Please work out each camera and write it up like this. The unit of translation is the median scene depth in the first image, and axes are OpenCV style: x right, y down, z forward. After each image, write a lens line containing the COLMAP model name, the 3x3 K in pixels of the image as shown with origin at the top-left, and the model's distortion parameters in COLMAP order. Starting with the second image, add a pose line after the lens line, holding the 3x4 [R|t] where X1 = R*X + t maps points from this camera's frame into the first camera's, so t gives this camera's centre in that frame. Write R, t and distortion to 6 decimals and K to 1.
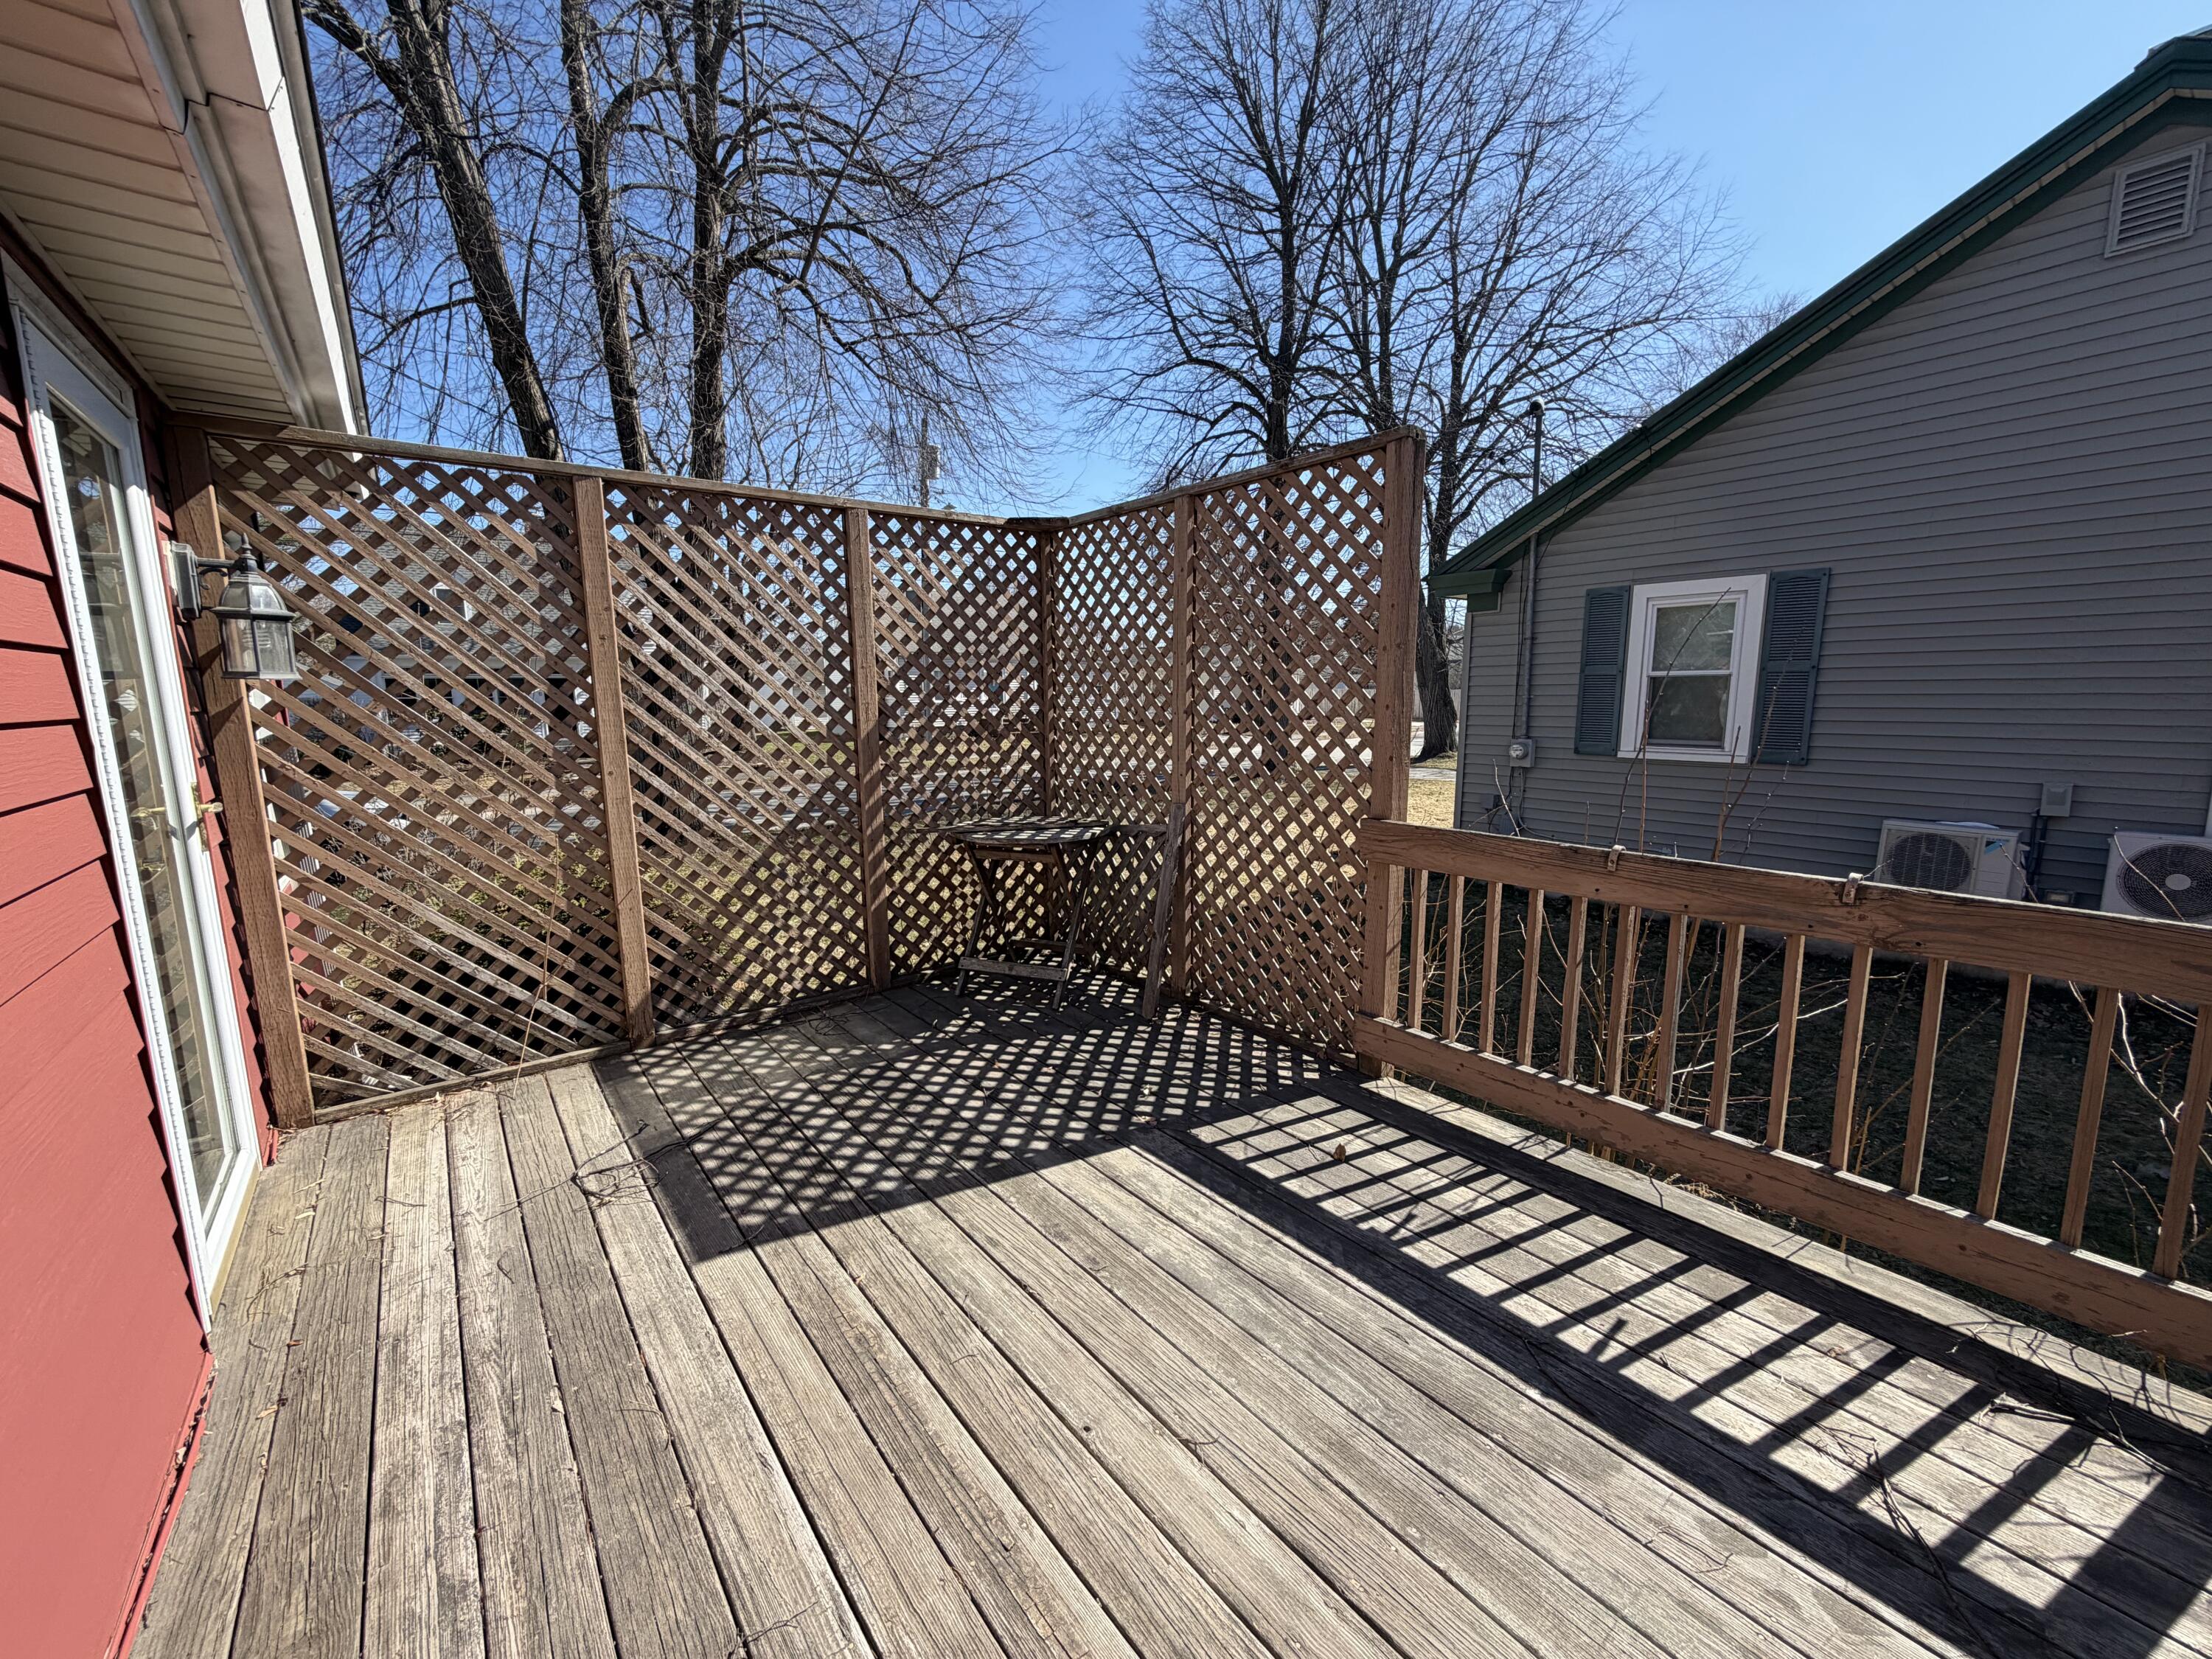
lens RADIAL K [[872.9, 0, 1116.8], [0, 872.9, 822.1], [0, 0, 1]] dist [-0.001467, -0.000849]
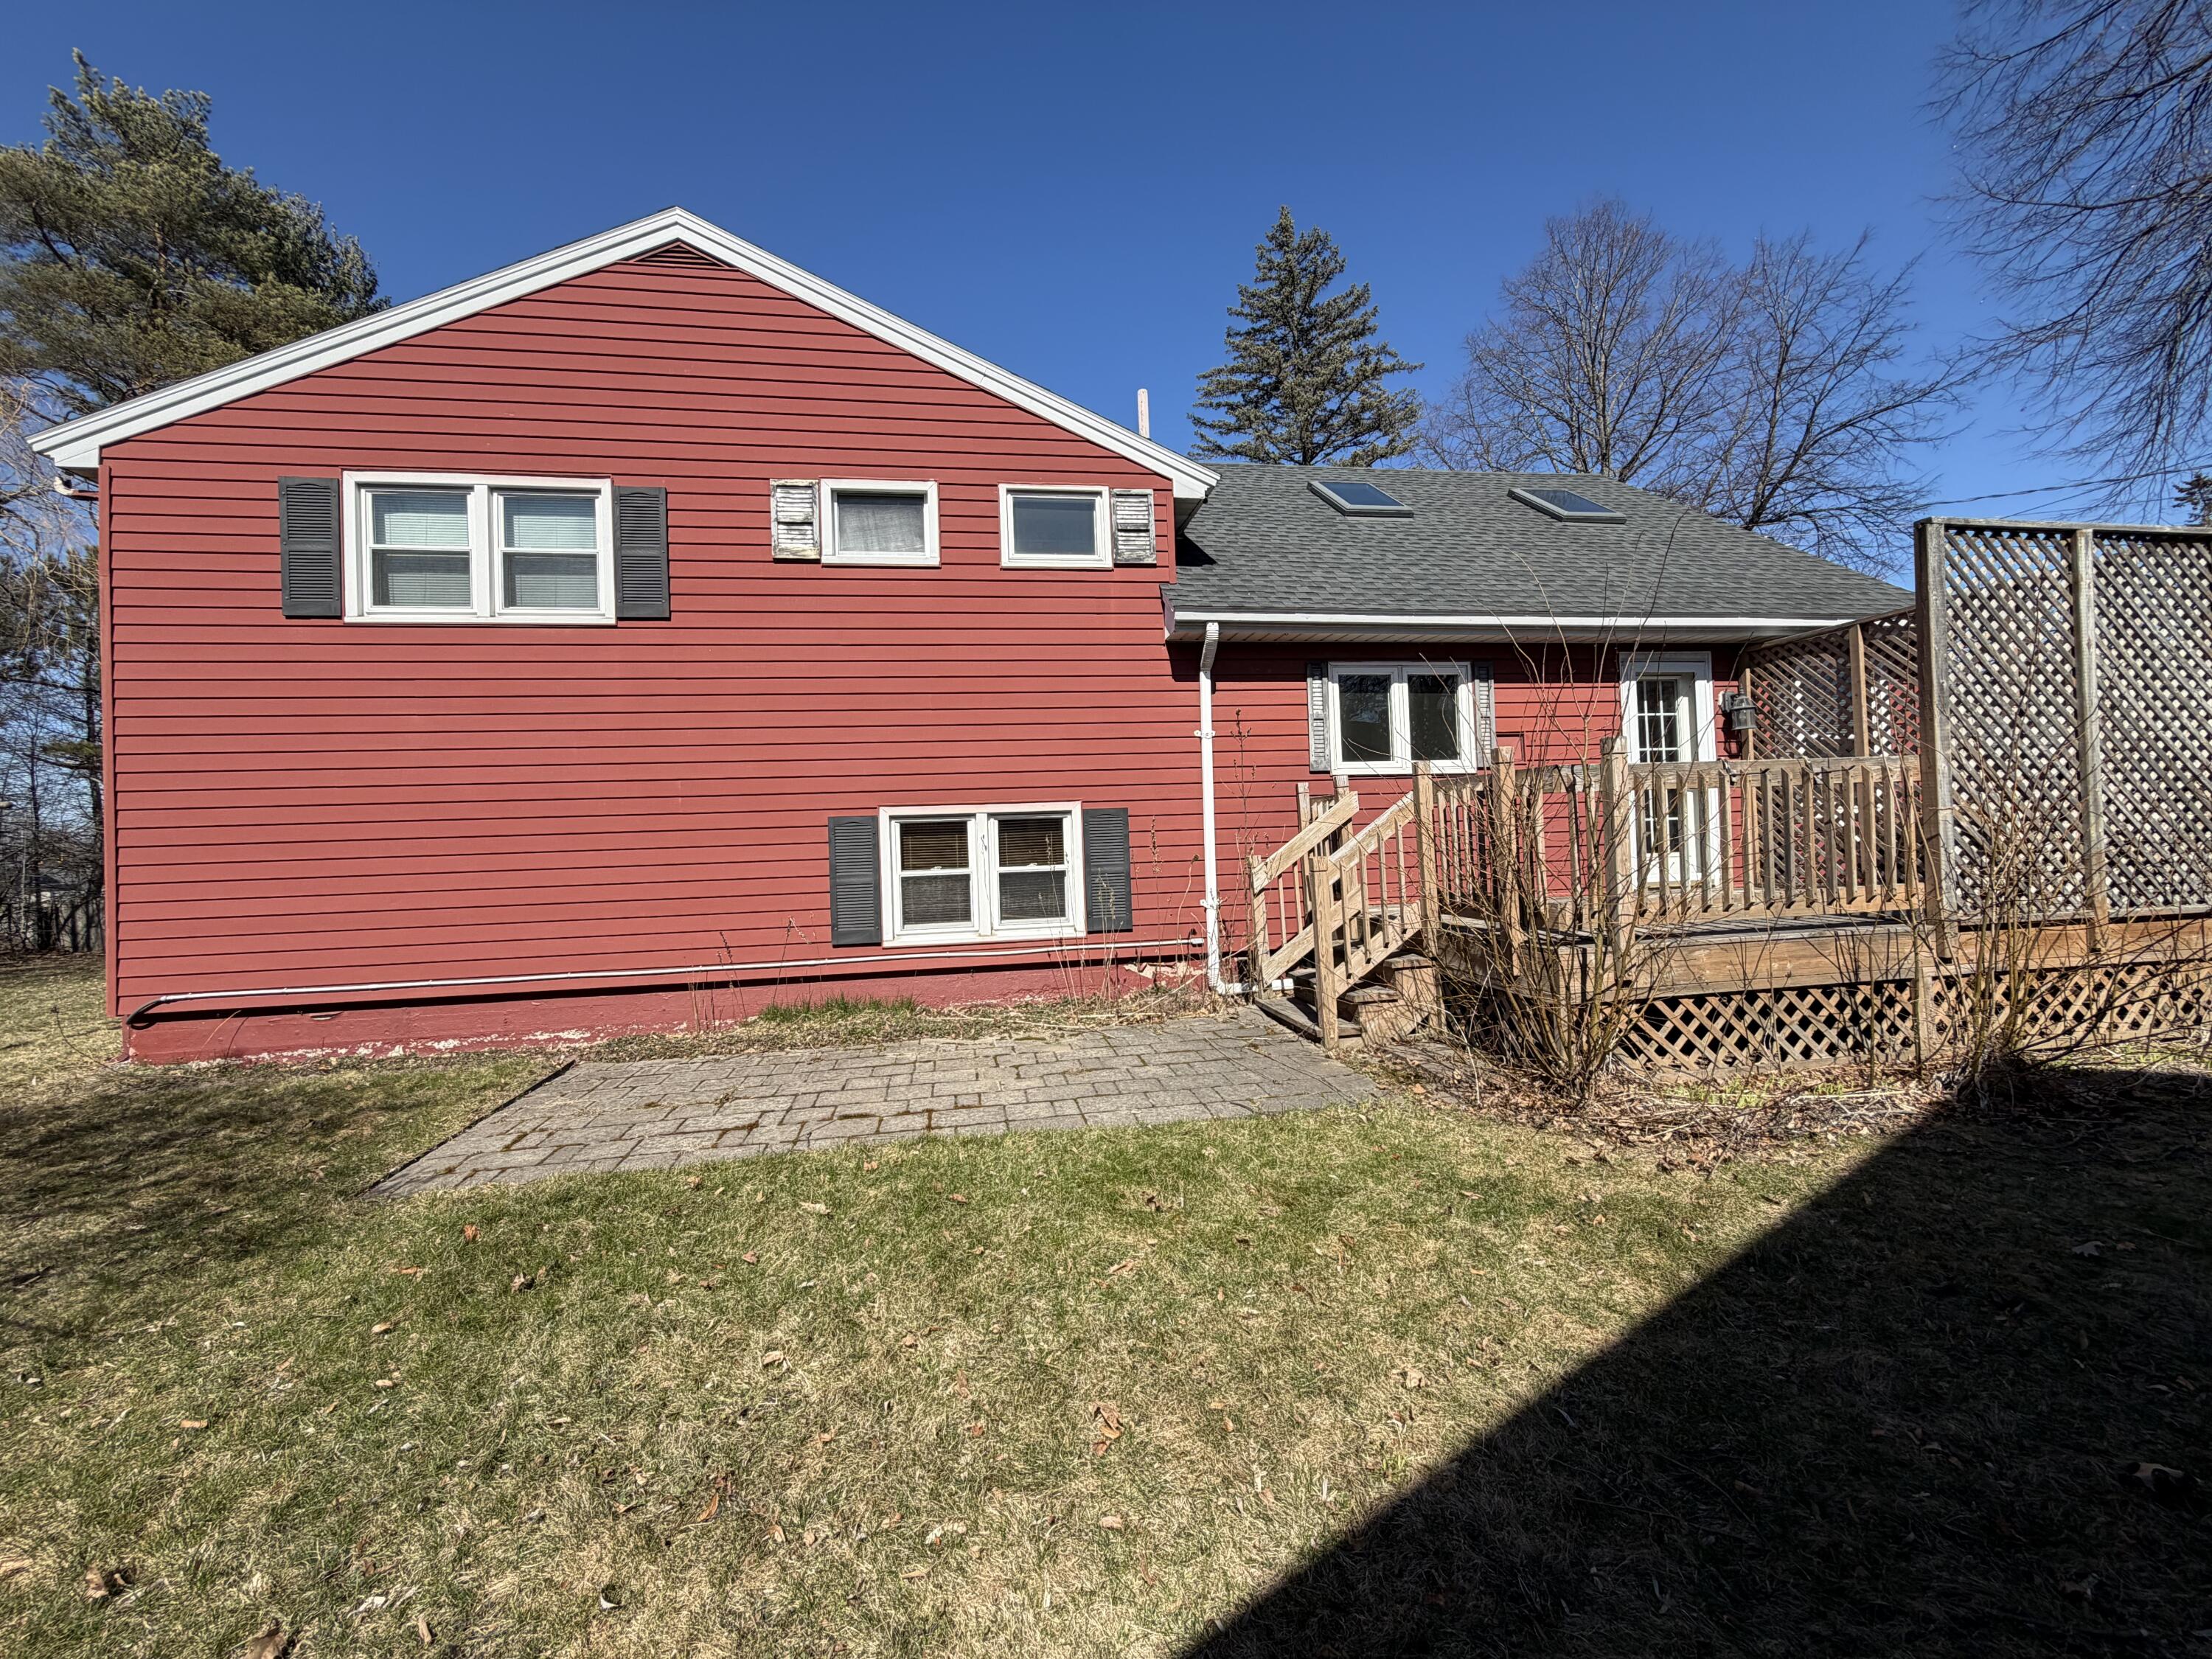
lens RADIAL K [[872.9, 0, 1116.8], [0, 872.9, 822.1], [0, 0, 1]] dist [-0.001467, -0.000849]
pose [[-0.489130, 0.009780, -0.872156, 2.251335], [-0.091037, 0.993903, 0.062201, 0.138643], [0.867447, 0.109823, -0.485258, 0.490578]]
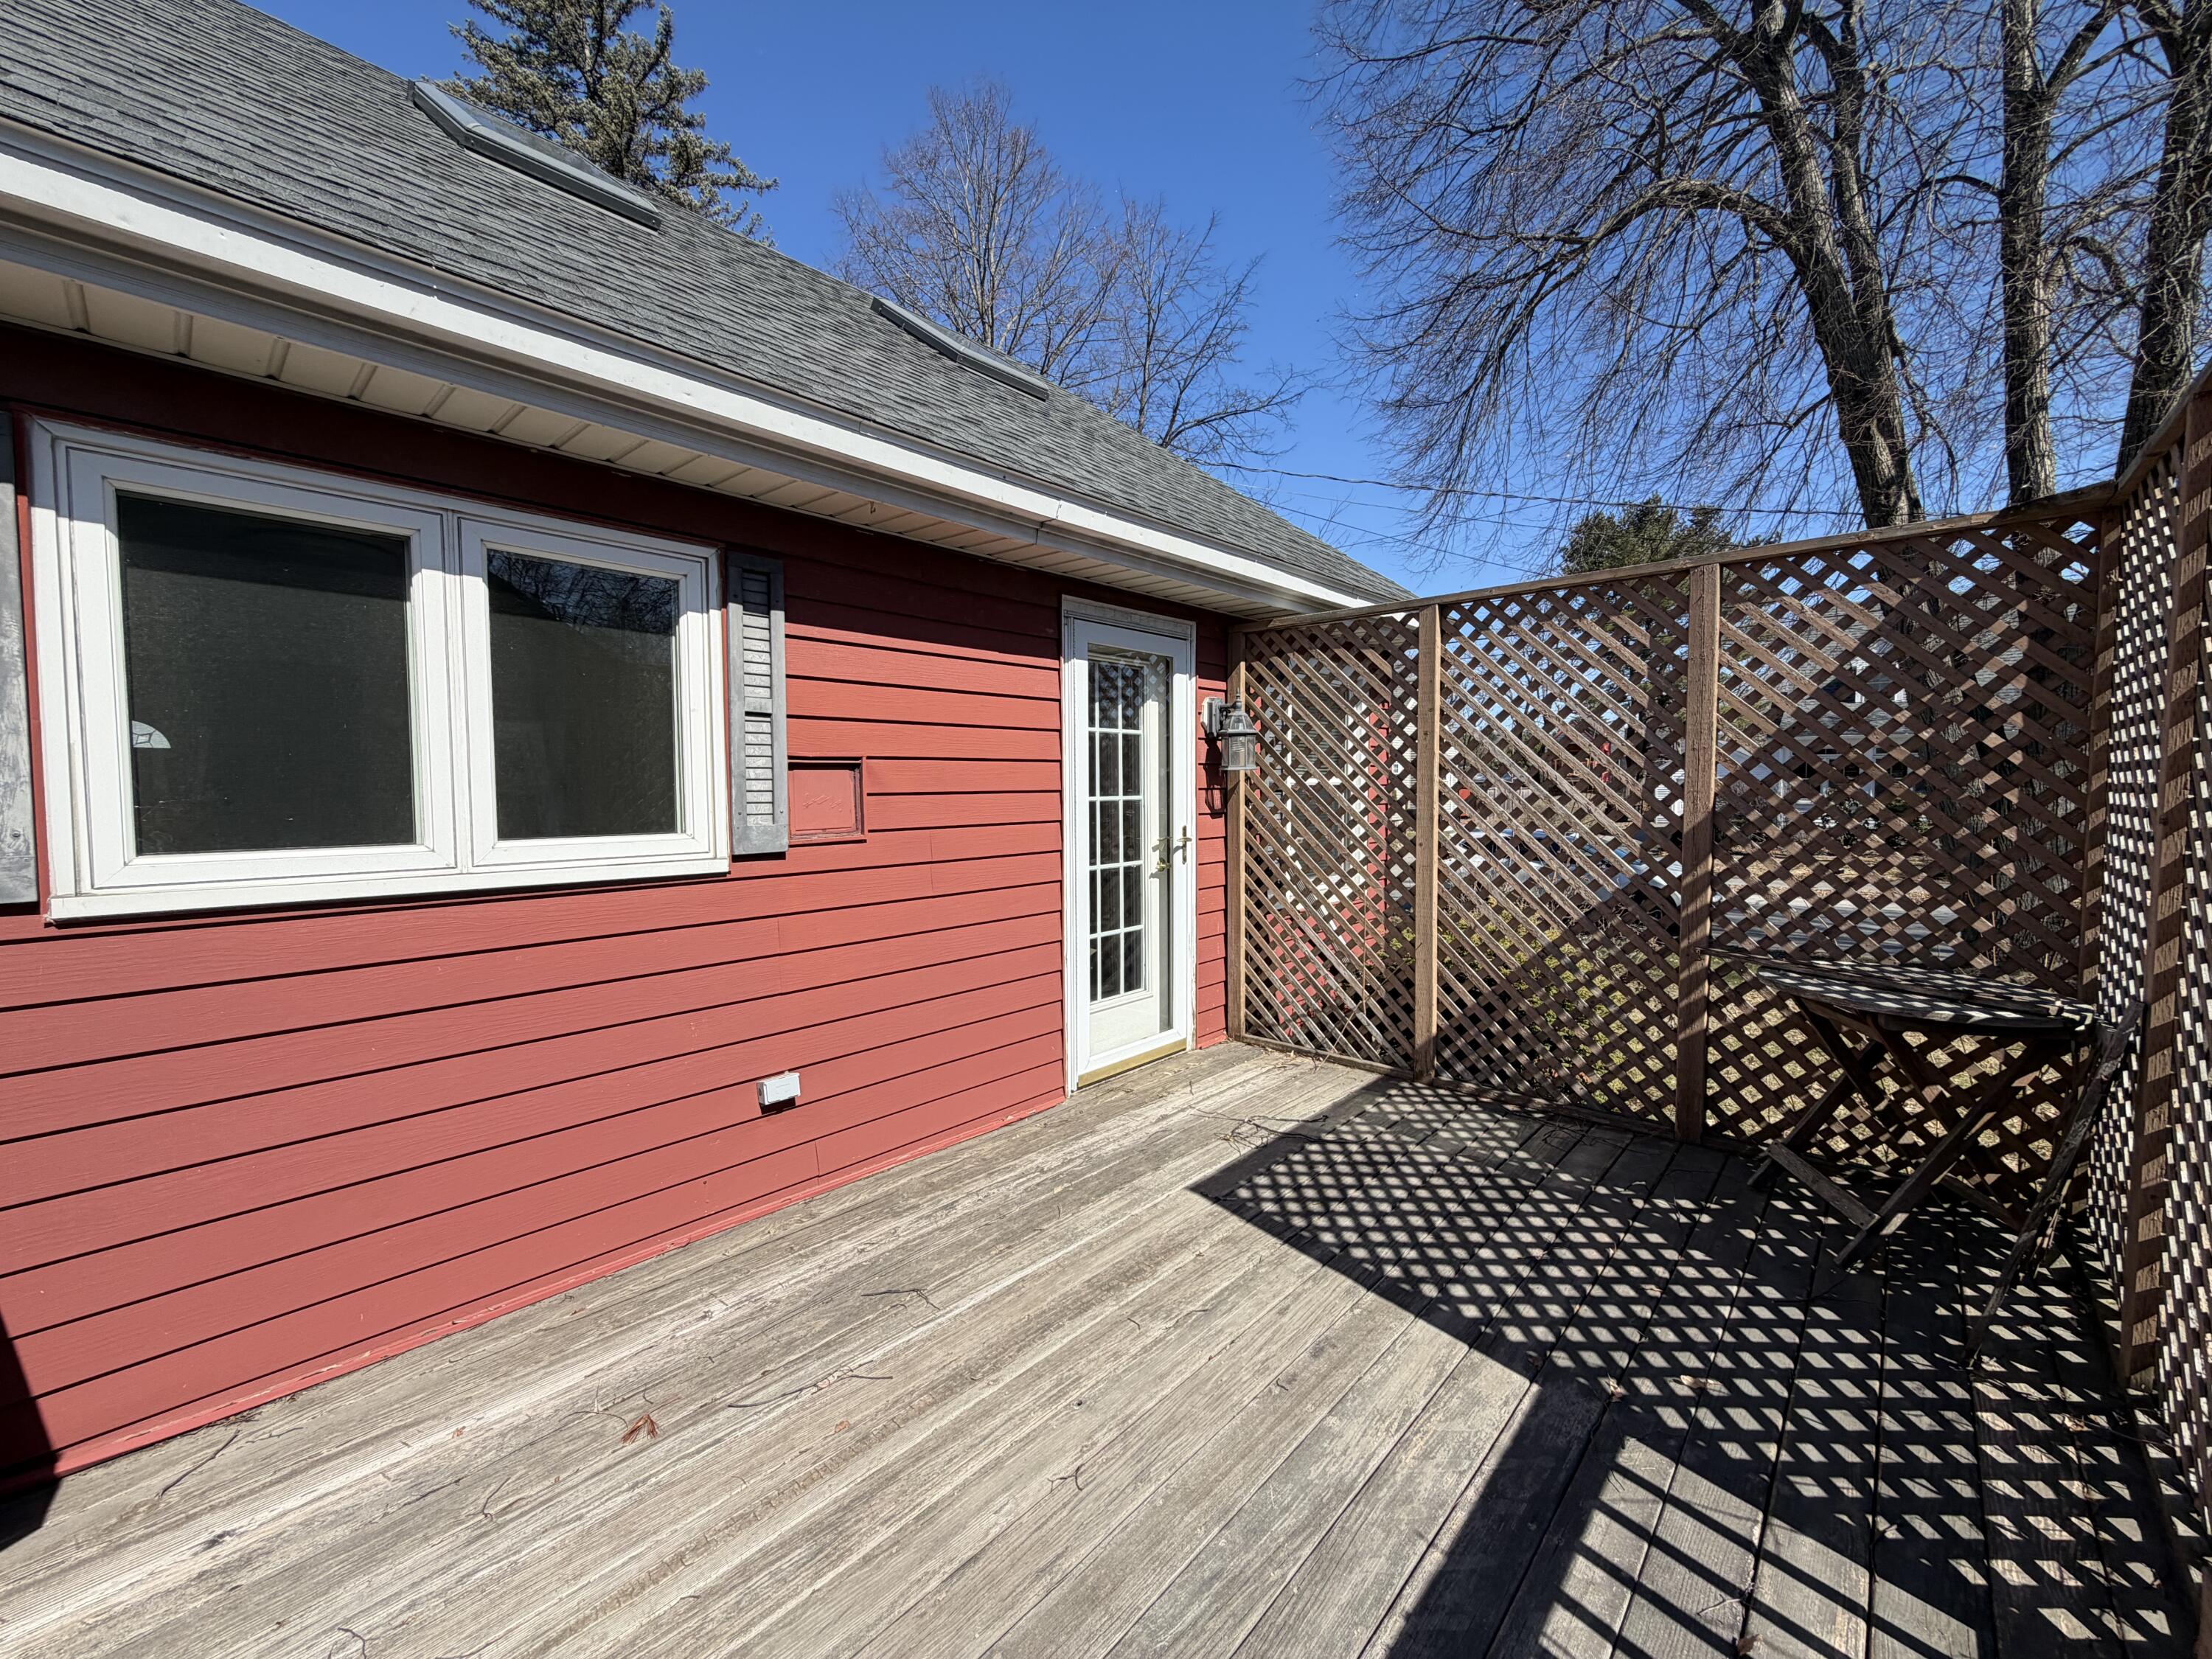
lens RADIAL K [[885.5, 0, 1101.5], [0, 885.5, 824.4], [0, 0, 1]] dist [-0.000092, 0.000314]
pose [[0.156370, 0.056838, -0.986062, 0.571402], [-0.145481, 0.988779, 0.033924, -0.062804], [0.976926, 0.138149, 0.162884, 0.375646]]
